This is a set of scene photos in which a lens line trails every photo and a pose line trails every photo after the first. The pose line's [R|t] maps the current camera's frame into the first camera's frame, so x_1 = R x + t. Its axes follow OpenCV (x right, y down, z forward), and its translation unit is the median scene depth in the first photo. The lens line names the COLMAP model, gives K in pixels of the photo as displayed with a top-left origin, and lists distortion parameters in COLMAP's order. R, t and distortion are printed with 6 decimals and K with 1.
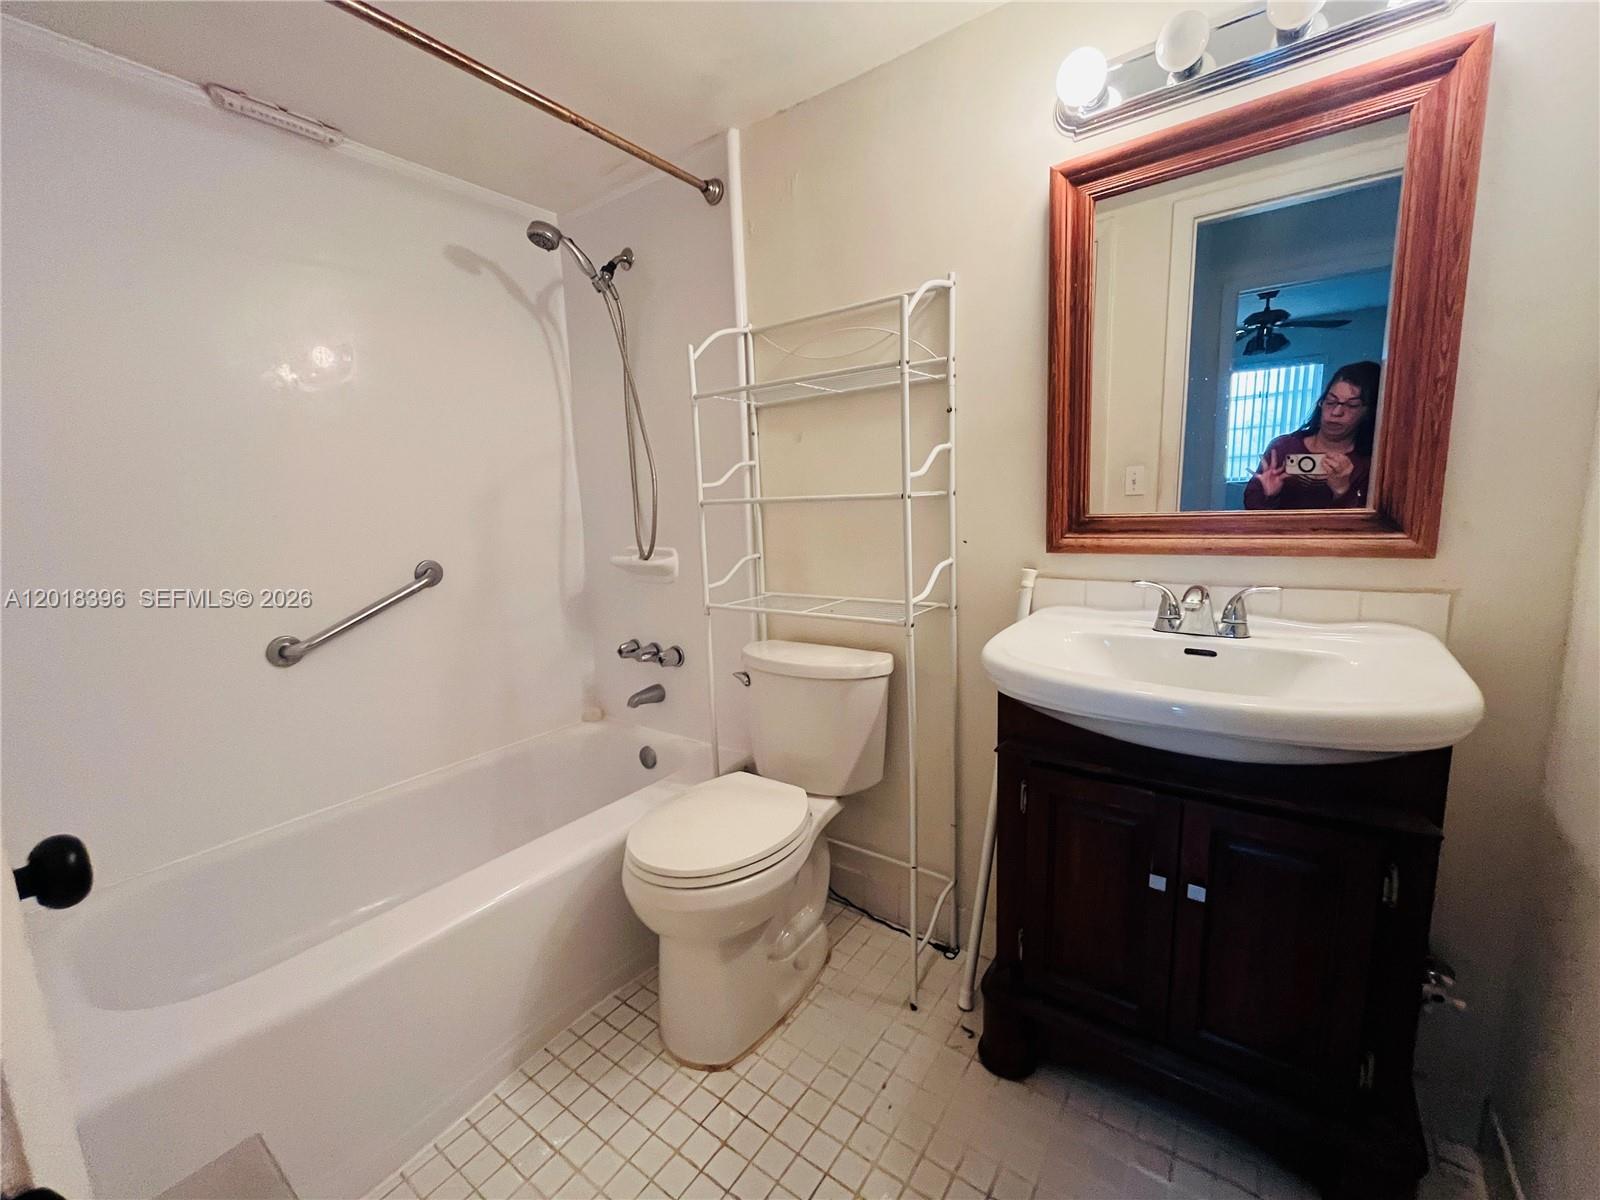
lens RADIAL K [[653.6, 0, 796.2], [0, 653.6, 597.8], [0, 0, 1]] dist [-0.000591, -0.001289]
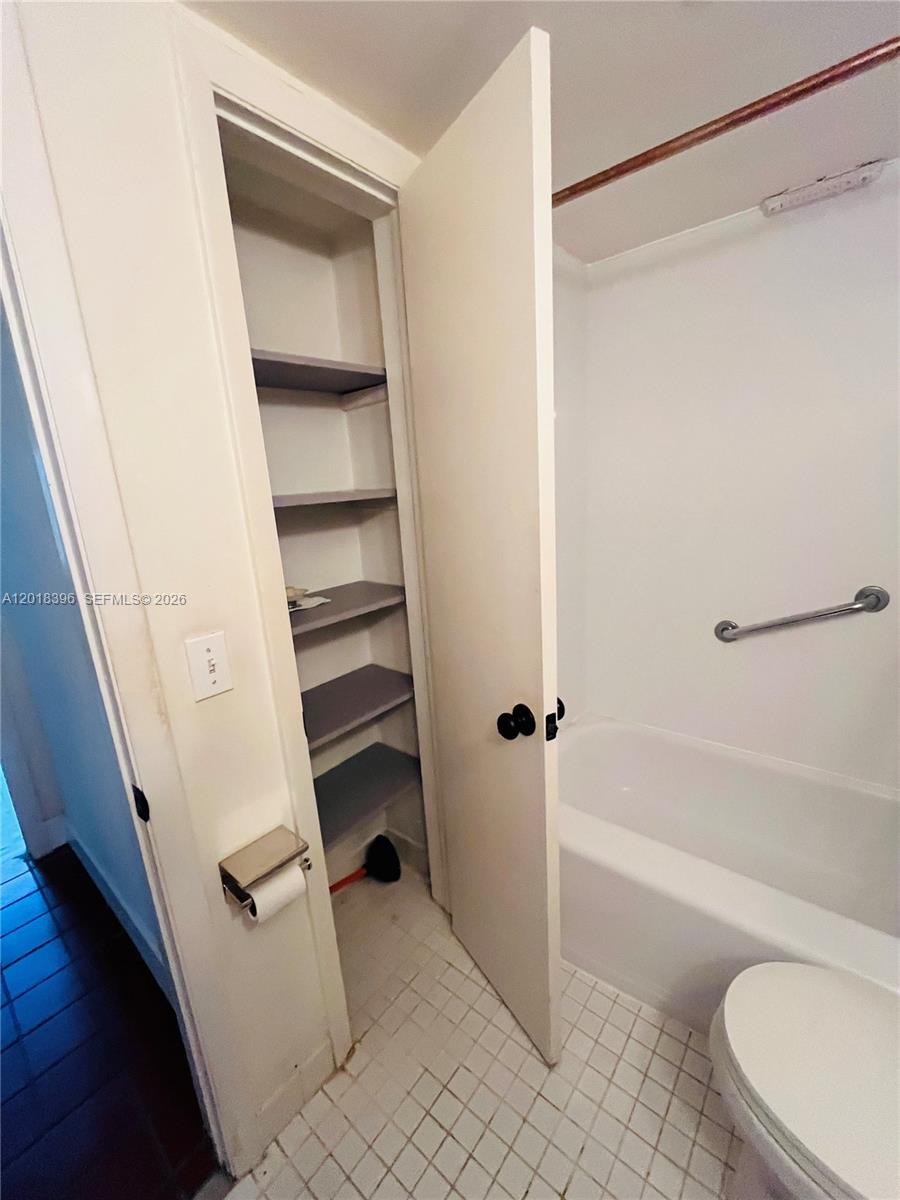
lens RADIAL K [[490.2, 0, 448.1], [0, 490.2, 598.4], [0, 0, 1]] dist [-0.000591, -0.001289]
pose [[-0.049746, 0.265067, -0.962946, 0.280194], [-0.102654, 0.957677, 0.268919, -0.245971], [0.993472, 0.112228, -0.020430, 0.517565]]
